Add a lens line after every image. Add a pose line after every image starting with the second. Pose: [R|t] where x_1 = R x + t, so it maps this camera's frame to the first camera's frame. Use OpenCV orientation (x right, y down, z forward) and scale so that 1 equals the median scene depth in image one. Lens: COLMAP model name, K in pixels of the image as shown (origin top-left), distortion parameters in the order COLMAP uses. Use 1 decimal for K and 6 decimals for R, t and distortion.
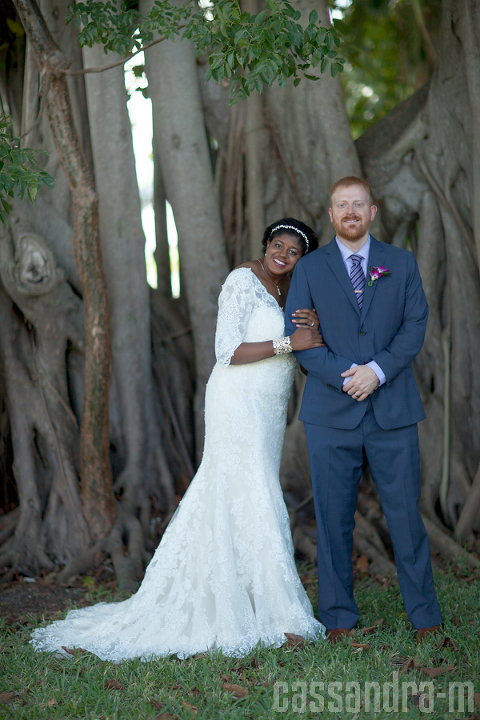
lens RADIAL K [[2220.0, 0, 197.2], [0, 2220.0, 359.9], [0, 0, 1]] dist [0.093626, -1.528536]
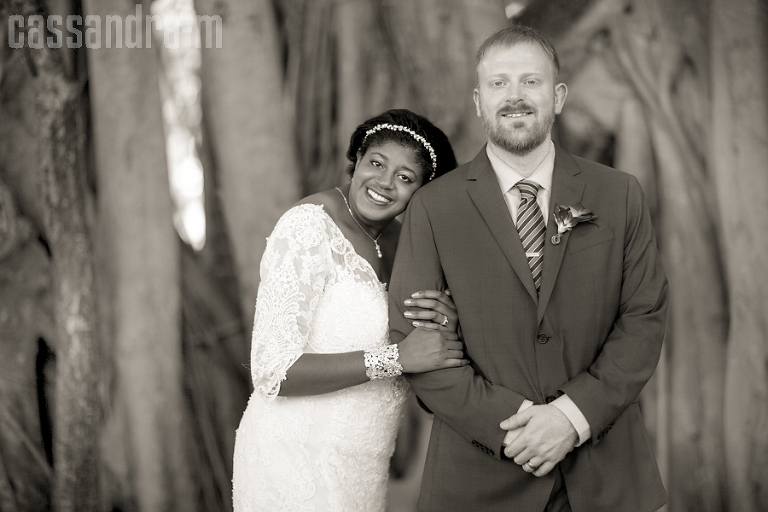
lens RADIAL K [[2368.0, 0, 384.0], [0, 2368.0, 256.0], [0, 0, 1]] dist [0.093626, -1.528536]
pose [[0.999695, 0.003000, 0.024526, 0.019688], [-0.002029, 0.999218, -0.039500, -0.006362], [-0.024625, 0.039438, 0.998919, 0.354815]]
